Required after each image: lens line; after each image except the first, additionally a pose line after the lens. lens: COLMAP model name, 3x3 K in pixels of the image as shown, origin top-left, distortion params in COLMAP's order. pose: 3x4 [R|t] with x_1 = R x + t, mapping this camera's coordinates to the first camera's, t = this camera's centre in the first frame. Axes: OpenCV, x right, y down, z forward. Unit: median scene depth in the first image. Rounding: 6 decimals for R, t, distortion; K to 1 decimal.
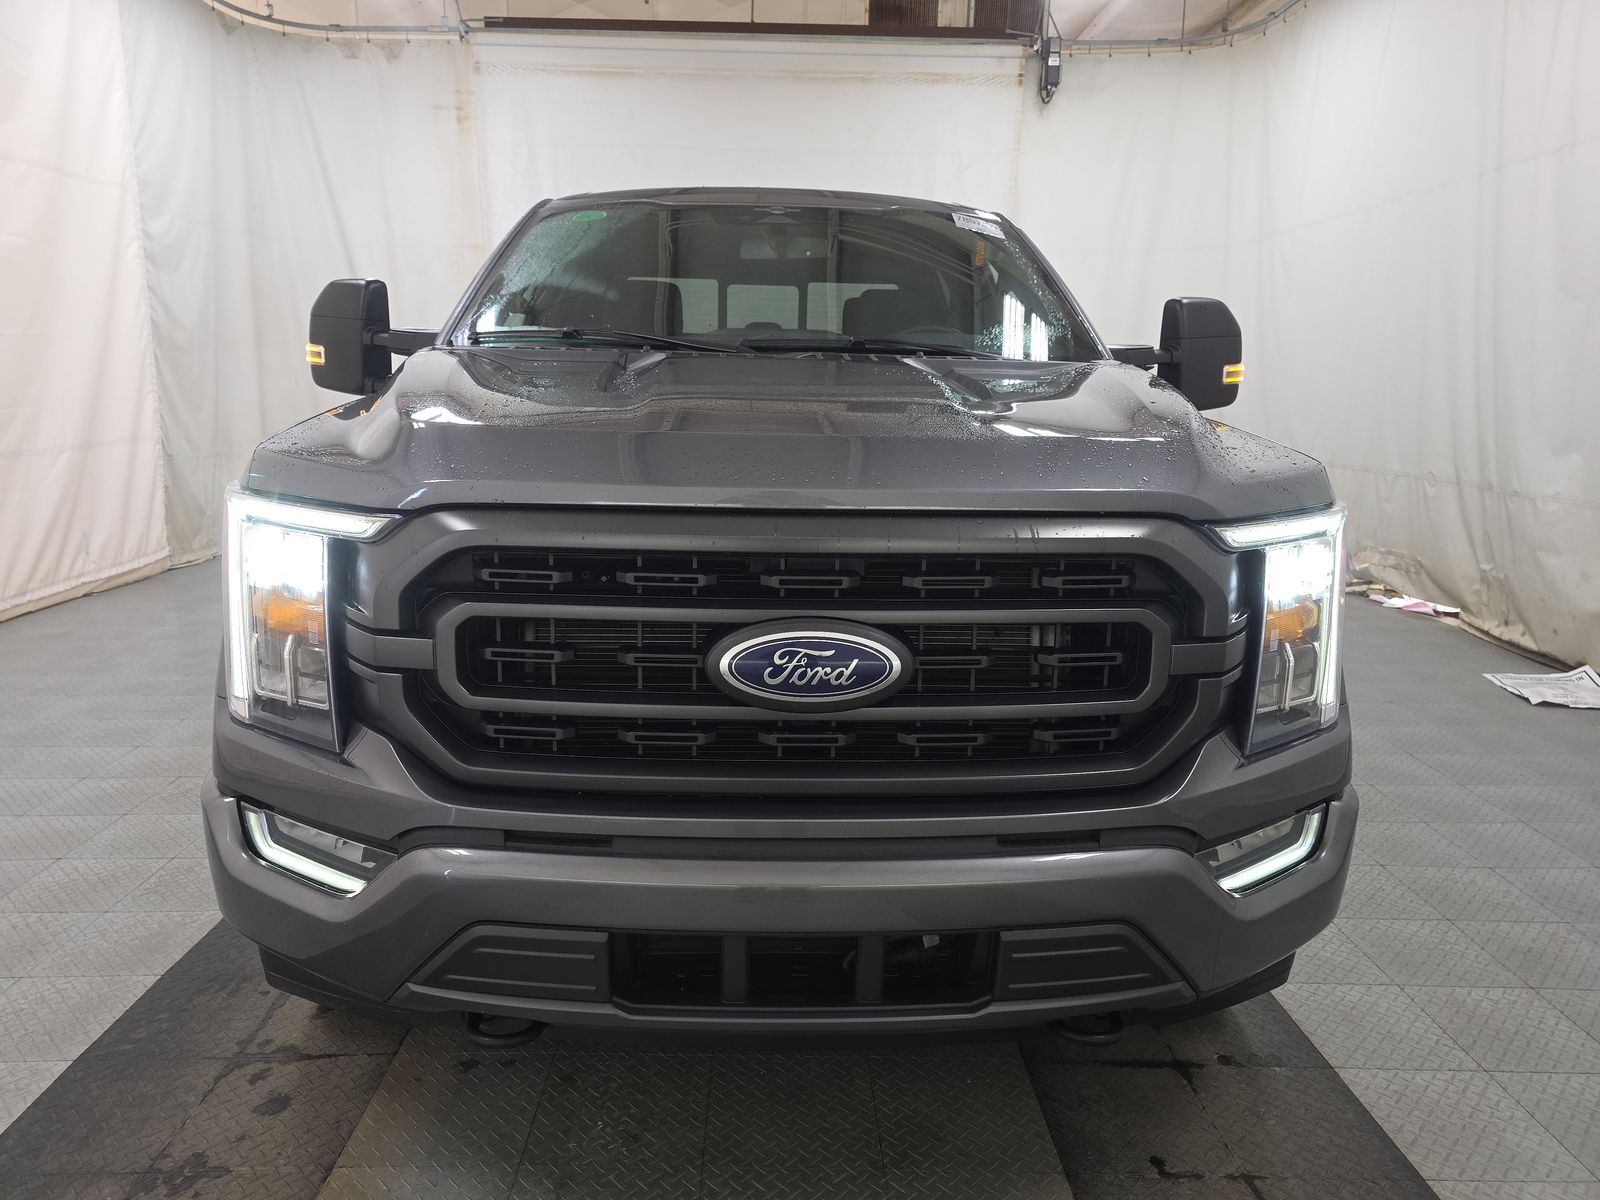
lens RADIAL K [[1097.9, 0, 812.9], [0, 1097.9, 620.4], [0, 0, 1]] dist [0.010588, 0.000708]
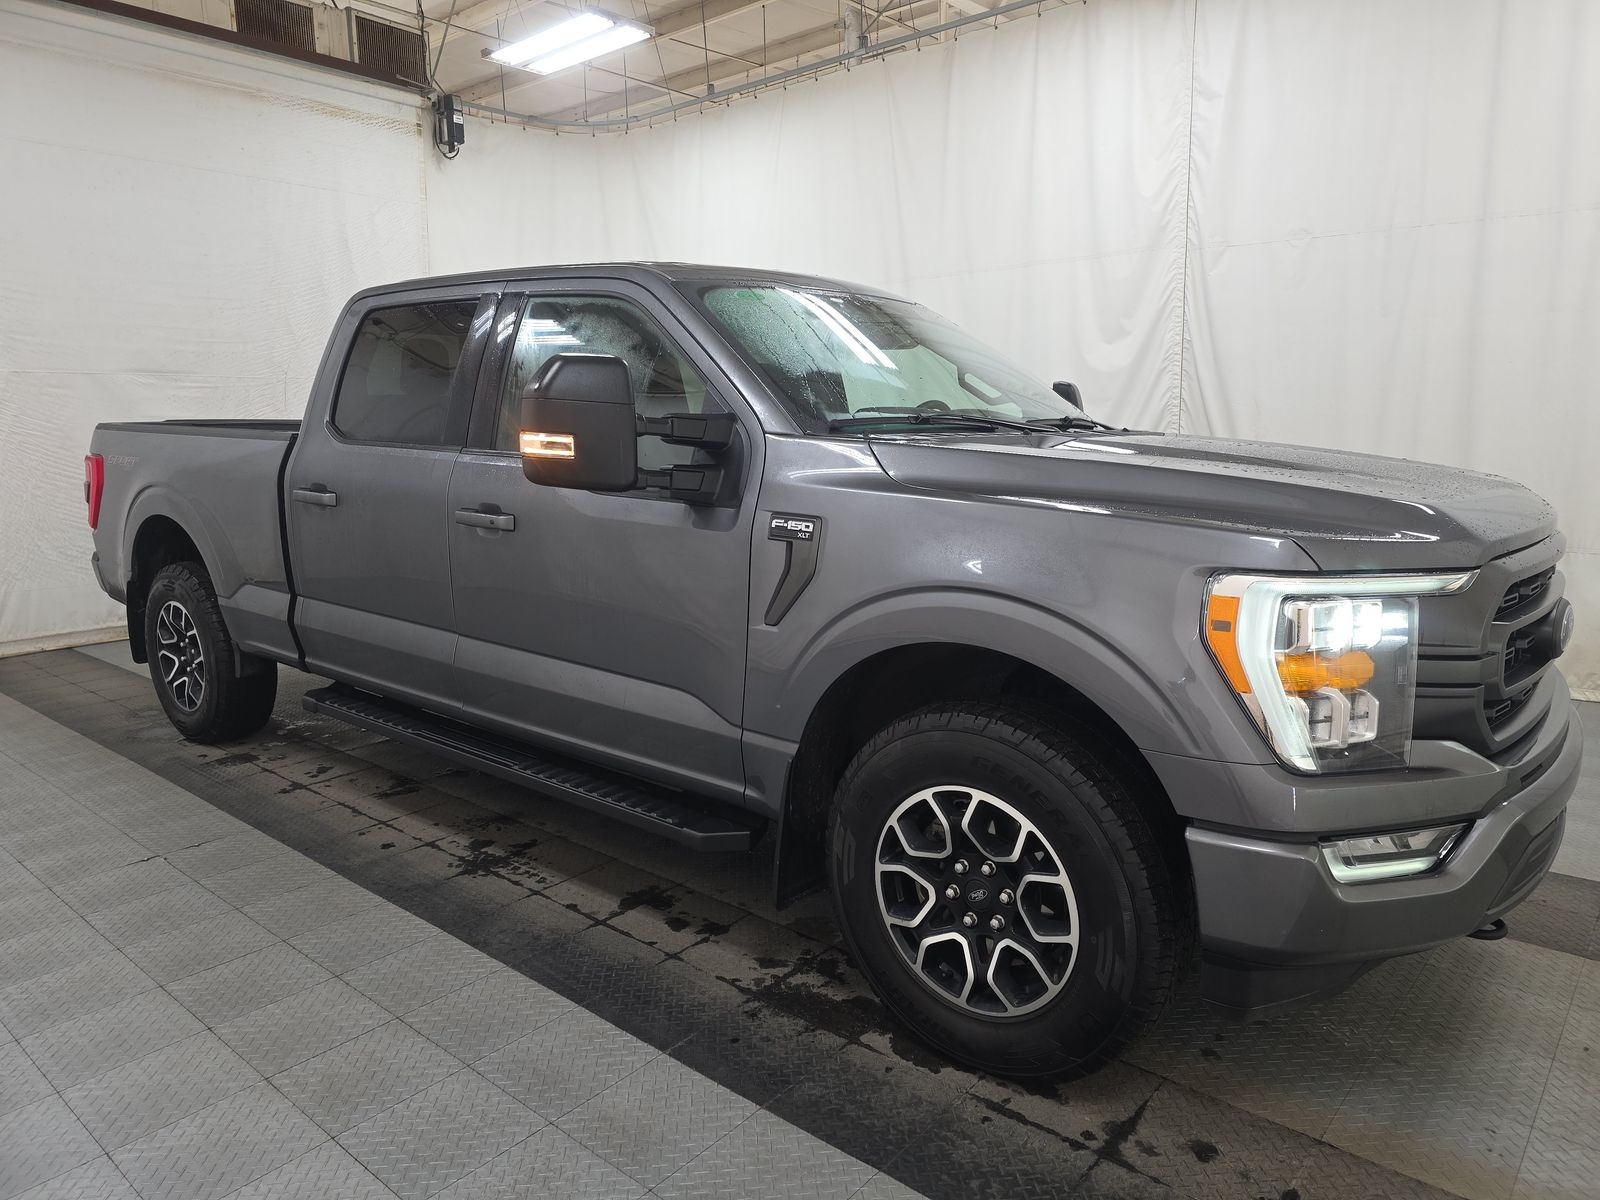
lens RADIAL K [[1097.9, 0, 812.9], [0, 1097.9, 620.4], [0, 0, 1]] dist [0.010588, 0.000708]
pose [[0.650569, -0.153351, 0.743804, -0.378857], [0.176172, 0.983158, 0.048610, -0.048519], [-0.738731, 0.099413, 0.666628, 0.133626]]
